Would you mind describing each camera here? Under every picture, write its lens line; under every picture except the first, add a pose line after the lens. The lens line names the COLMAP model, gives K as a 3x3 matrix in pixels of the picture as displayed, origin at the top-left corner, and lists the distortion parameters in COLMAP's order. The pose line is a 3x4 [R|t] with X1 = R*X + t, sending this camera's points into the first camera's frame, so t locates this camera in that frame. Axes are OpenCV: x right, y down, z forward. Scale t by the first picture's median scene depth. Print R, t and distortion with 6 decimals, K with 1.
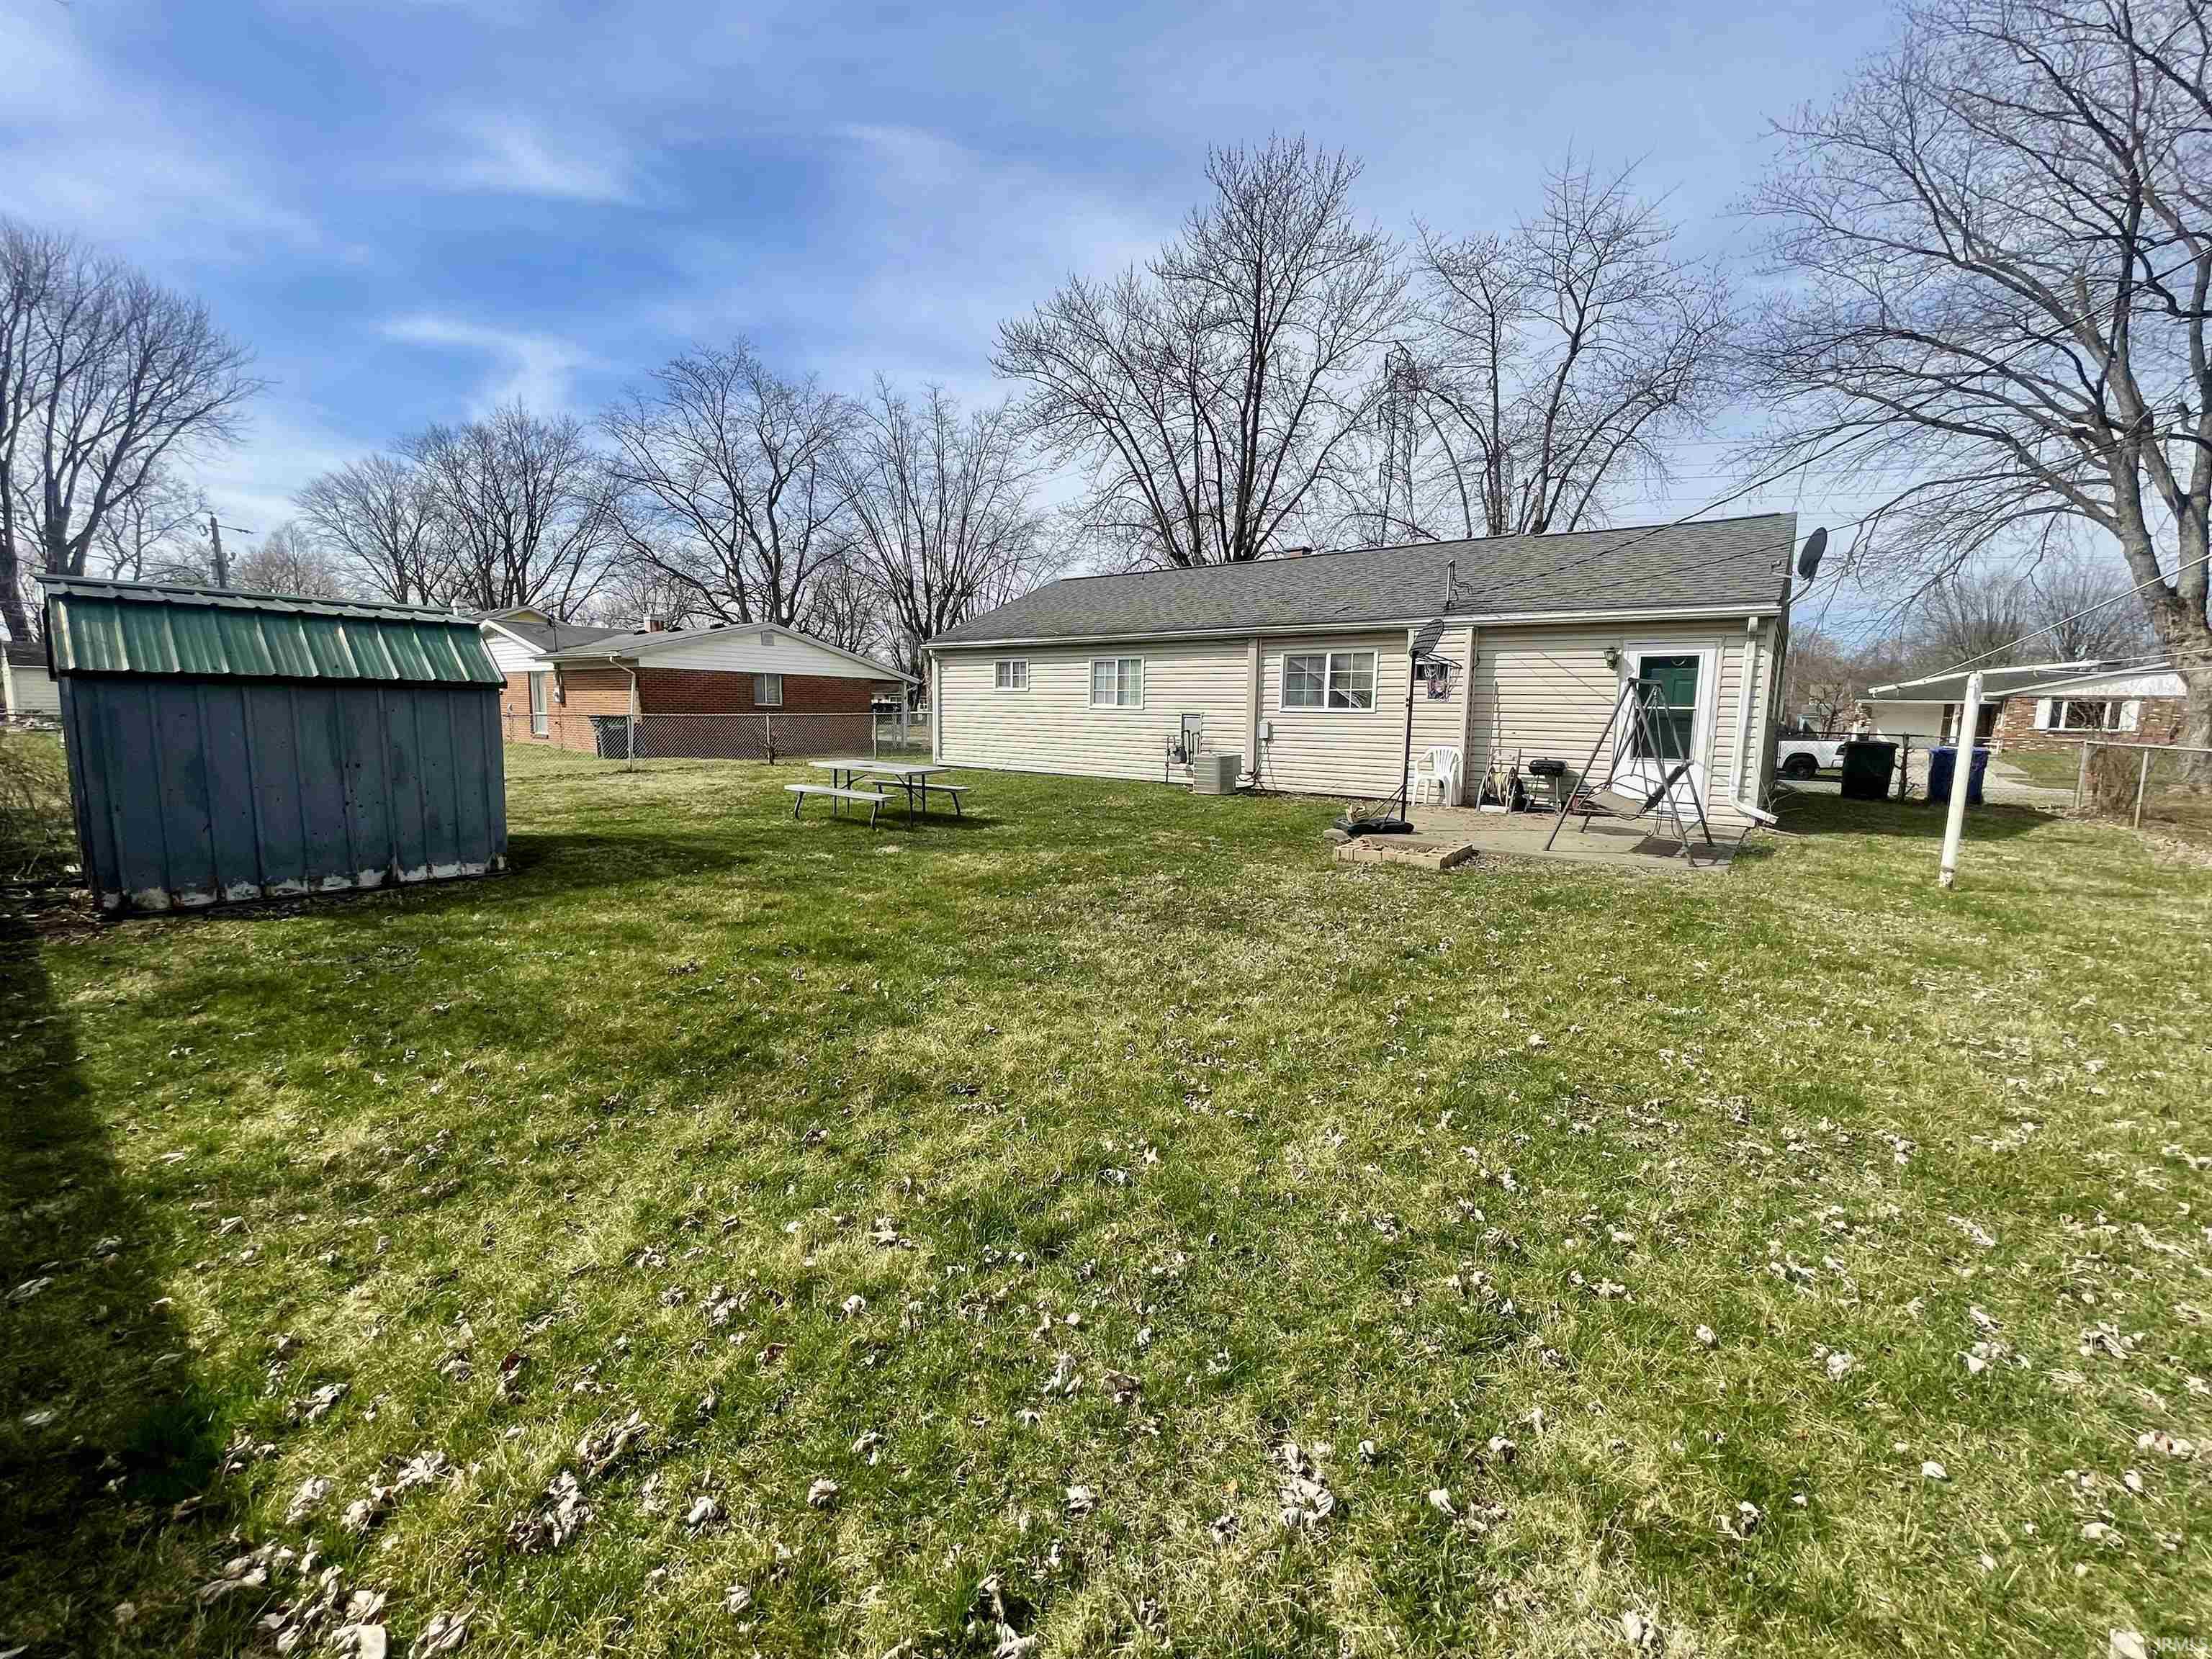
lens RADIAL K [[899.9, 0, 1111.2], [0, 899.9, 826.1], [0, 0, 1]] dist [-0.000652, 0.000455]
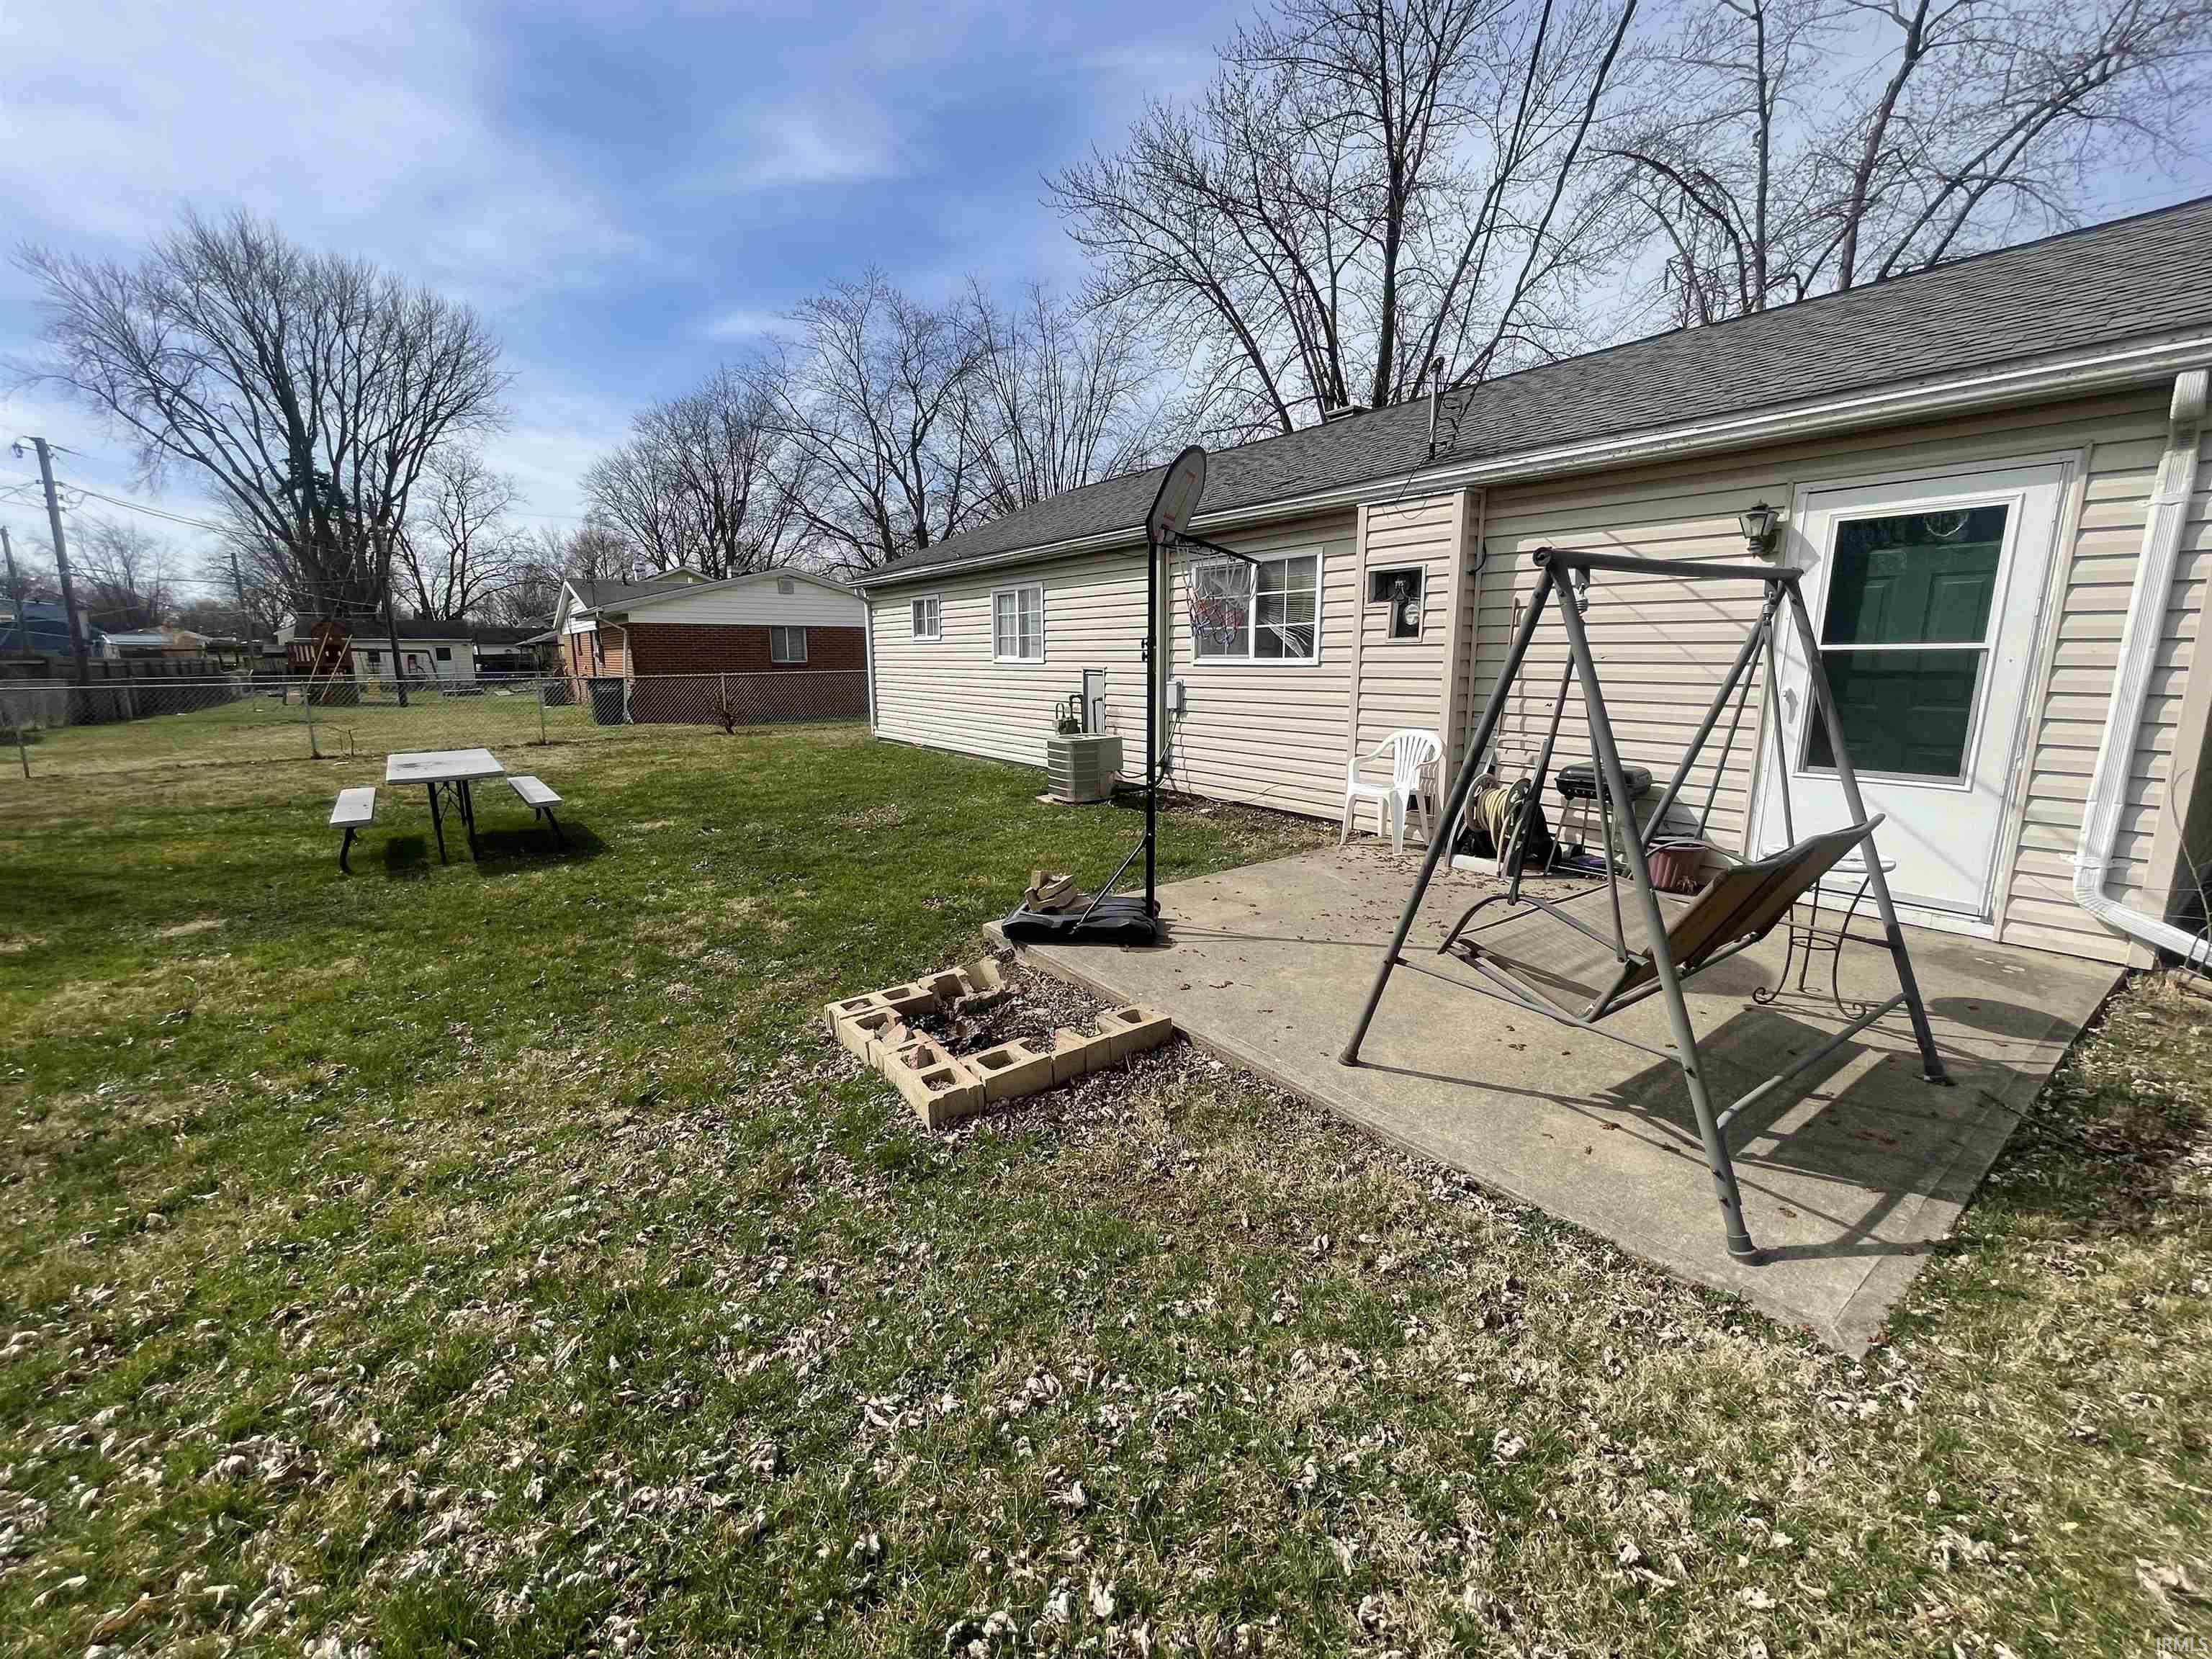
lens RADIAL K [[899.9, 0, 1098.2], [0, 899.9, 826.3], [0, 0, 1]] dist [-0.000652, 0.000455]
pose [[0.958869, 0.031423, -0.282103, 0.310159], [-0.014302, 0.997940, 0.062547, -0.057277], [0.283487, -0.055940, 0.957343, 0.406240]]
